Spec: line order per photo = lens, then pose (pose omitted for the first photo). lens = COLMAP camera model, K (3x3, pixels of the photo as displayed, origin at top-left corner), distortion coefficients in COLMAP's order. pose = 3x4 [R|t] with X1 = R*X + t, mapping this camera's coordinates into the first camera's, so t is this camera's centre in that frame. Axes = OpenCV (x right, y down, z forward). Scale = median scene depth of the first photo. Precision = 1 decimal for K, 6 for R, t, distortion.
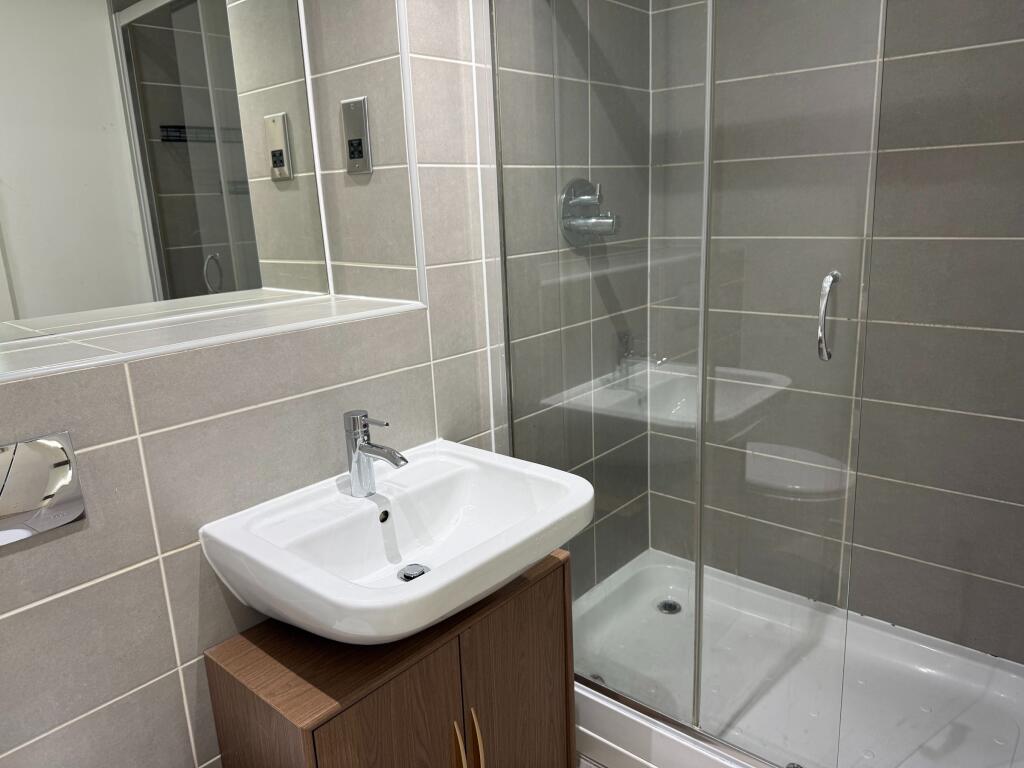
lens RADIAL K [[740.4, 0, 515.4], [0, 740.4, 392.4], [0, 0, 1]] dist [0.105196, -0.166065]
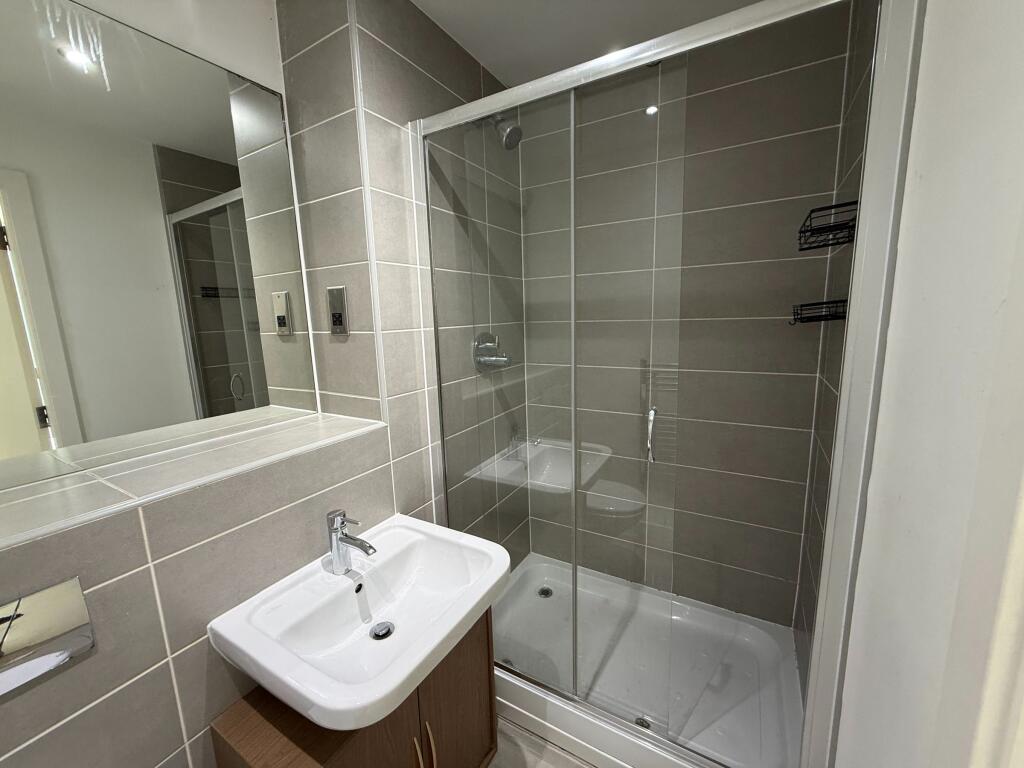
lens RADIAL K [[411.3, 0, 512.0], [0, 411.3, 384.0], [0, 0, 1]] dist [-0.001025, -0.000103]
pose [[0.982082, -0.018942, 0.187502, -0.028187], [0.034039, 0.996401, -0.077627, -0.117776], [-0.185357, 0.082619, 0.979192, 0.146750]]
